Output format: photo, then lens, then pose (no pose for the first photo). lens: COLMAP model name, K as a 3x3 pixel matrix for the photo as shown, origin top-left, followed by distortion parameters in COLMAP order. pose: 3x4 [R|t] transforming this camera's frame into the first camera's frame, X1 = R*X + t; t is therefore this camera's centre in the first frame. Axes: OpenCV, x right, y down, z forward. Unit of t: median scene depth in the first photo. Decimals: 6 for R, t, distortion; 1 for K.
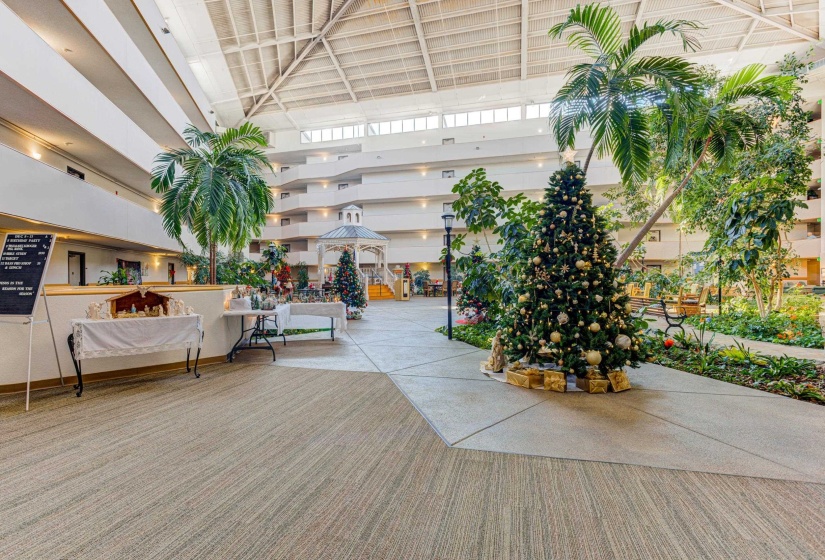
lens RADIAL K [[386.7, 0, 412.5], [0, 386.7, 280.0], [0, 0, 1]] dist [0.000242, 0.000018]
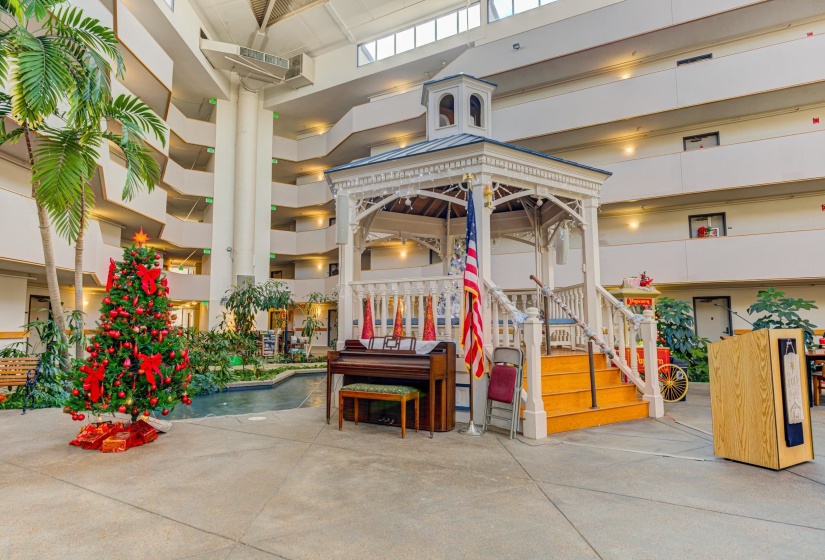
lens RADIAL K [[456.6, 0, 412.5], [0, 456.6, 280.0], [0, 0, 1]] dist [-0.000784, -0.000185]
pose [[0.970050, -0.021139, -0.241982, -0.075658], [-0.004517, 0.994464, -0.104980, -0.002296], [0.242862, 0.102929, 0.964585, 0.469981]]
